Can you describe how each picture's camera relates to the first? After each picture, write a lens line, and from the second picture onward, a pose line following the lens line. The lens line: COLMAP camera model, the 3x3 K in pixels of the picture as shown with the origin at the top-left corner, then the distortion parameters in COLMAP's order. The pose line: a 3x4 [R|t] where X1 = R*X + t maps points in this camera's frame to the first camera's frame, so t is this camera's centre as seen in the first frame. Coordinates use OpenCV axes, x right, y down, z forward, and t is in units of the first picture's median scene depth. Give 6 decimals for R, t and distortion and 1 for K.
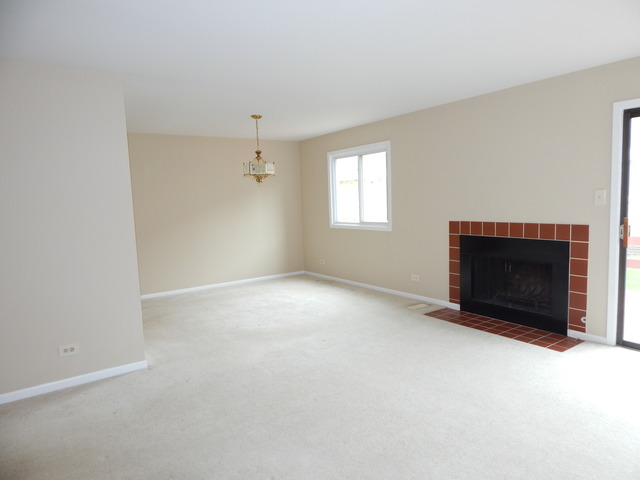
lens RADIAL K [[421.0, 0, 322.7], [0, 421.0, 237.1], [0, 0, 1]] dist [0.008220, 0.000744]
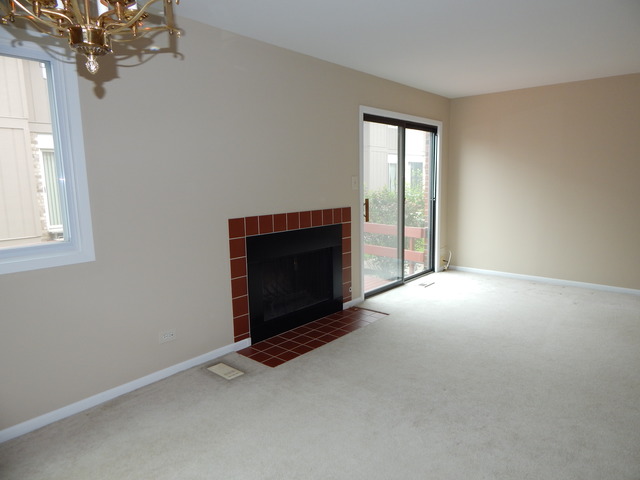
lens RADIAL K [[421.0, 0, 318.7], [0, 421.0, 235.7], [0, 0, 1]] dist [0.008220, 0.000744]
pose [[-0.223085, -0.088135, 0.970806, -0.354957], [0.122862, 0.985420, 0.117694, -0.071646], [-0.967025, 0.145531, -0.209004, 1.002617]]
